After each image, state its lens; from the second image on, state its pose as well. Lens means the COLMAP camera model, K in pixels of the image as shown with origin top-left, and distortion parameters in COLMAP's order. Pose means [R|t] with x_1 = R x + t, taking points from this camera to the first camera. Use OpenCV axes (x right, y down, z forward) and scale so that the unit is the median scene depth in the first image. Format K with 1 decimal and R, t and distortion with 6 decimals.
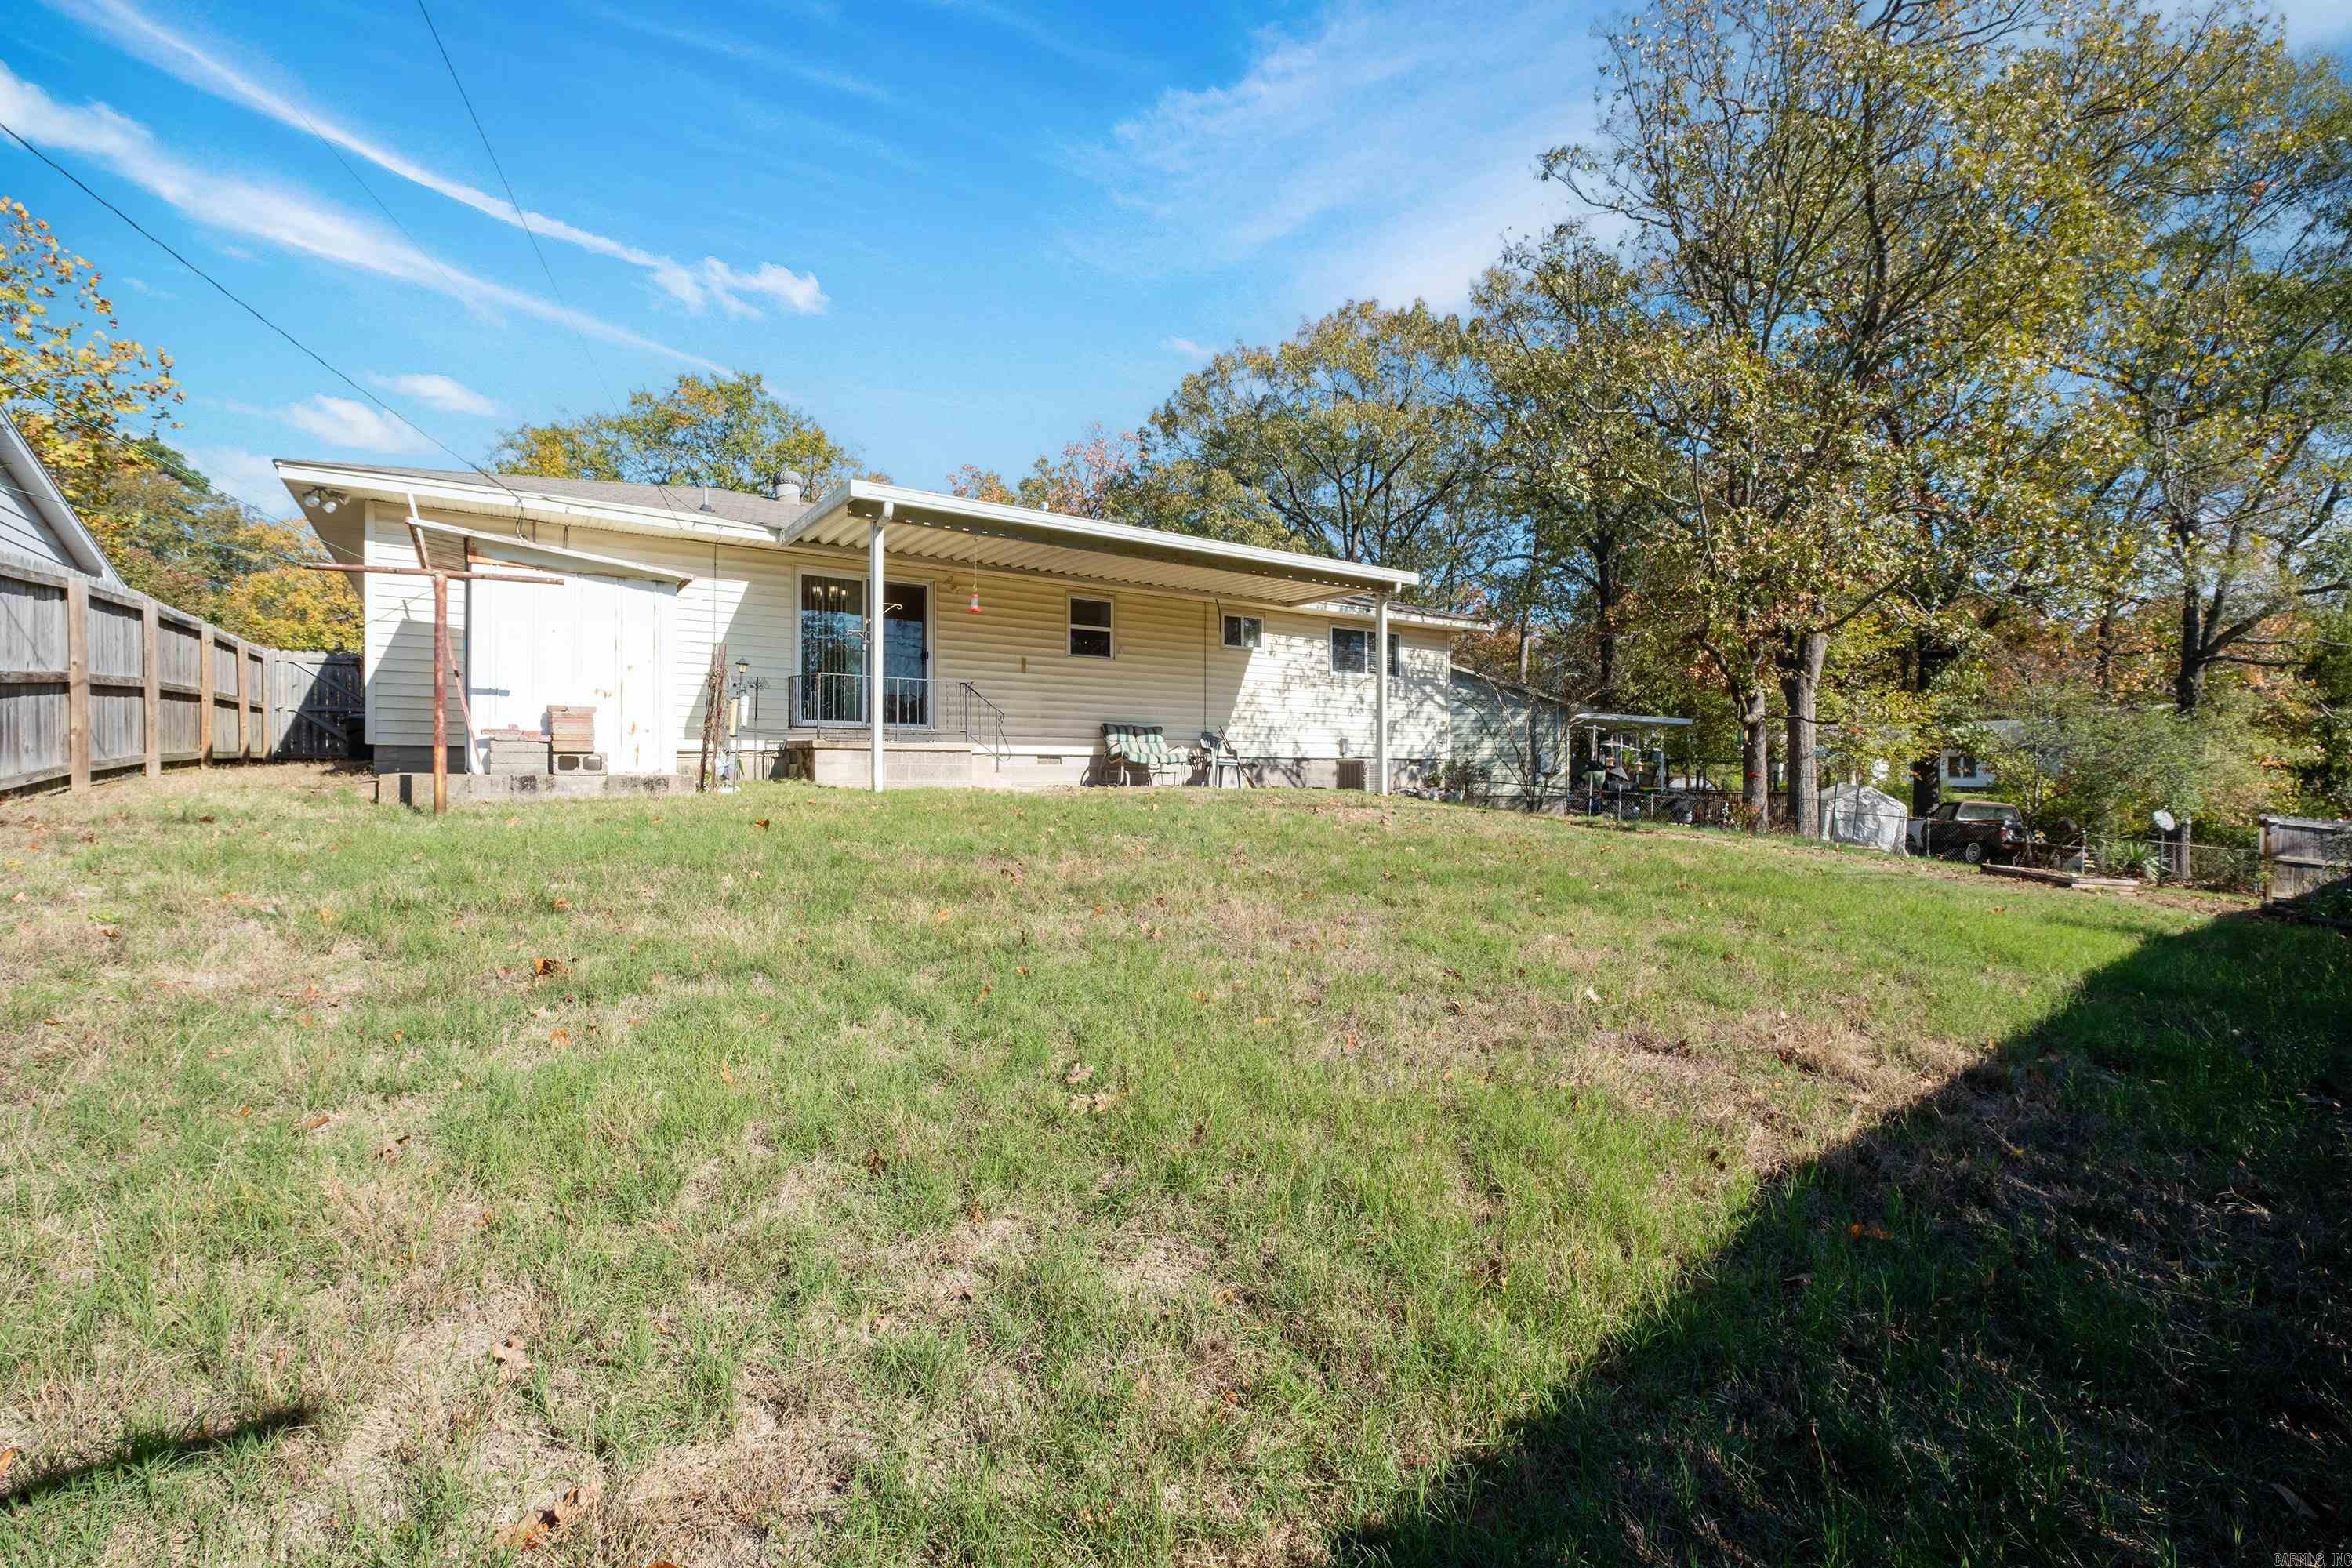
lens RADIAL K [[1010.2, 0, 1176.5], [0, 1010.2, 775.9], [0, 0, 1]] dist [0.006646, -0.005439]
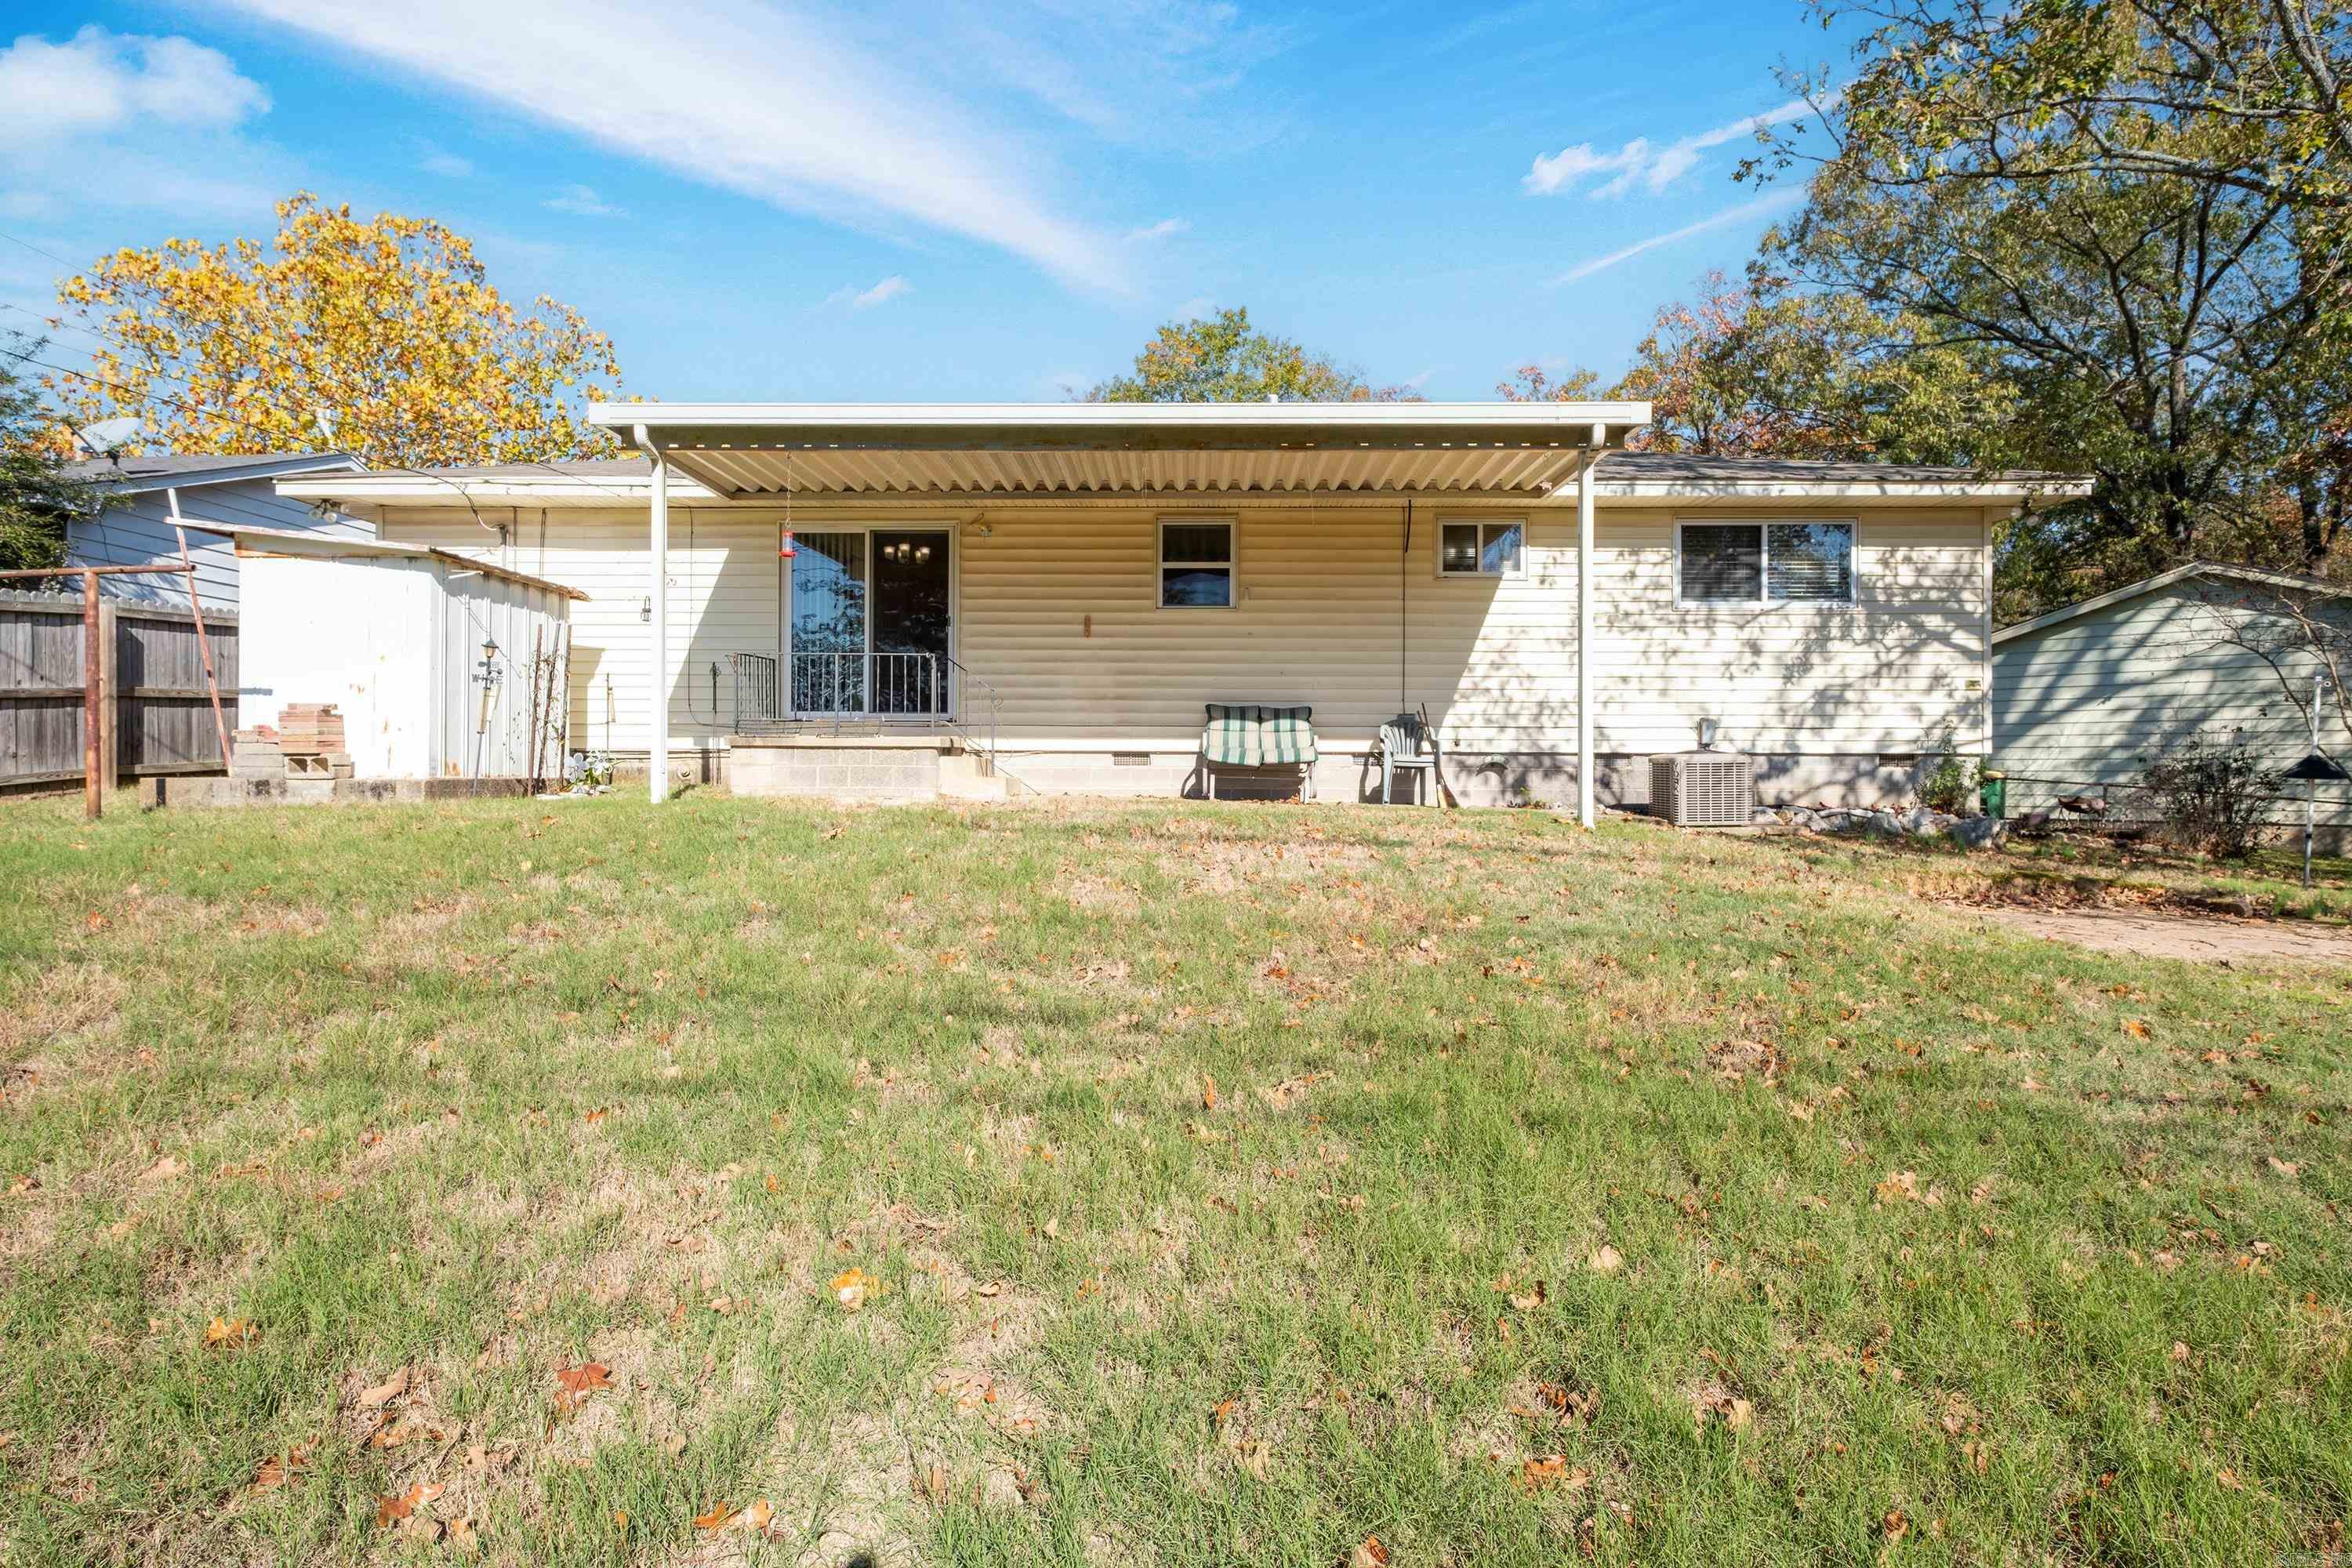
lens RADIAL K [[1220.3, 0, 1176.0], [0, 1220.3, 784.0], [0, 0, 1]] dist [-0.007621, -0.000271]
pose [[0.808739, 0.009962, -0.588083, 0.378368], [-0.005567, 0.999941, 0.009282, -0.006162], [0.588141, -0.004233, 0.808747, 0.318432]]
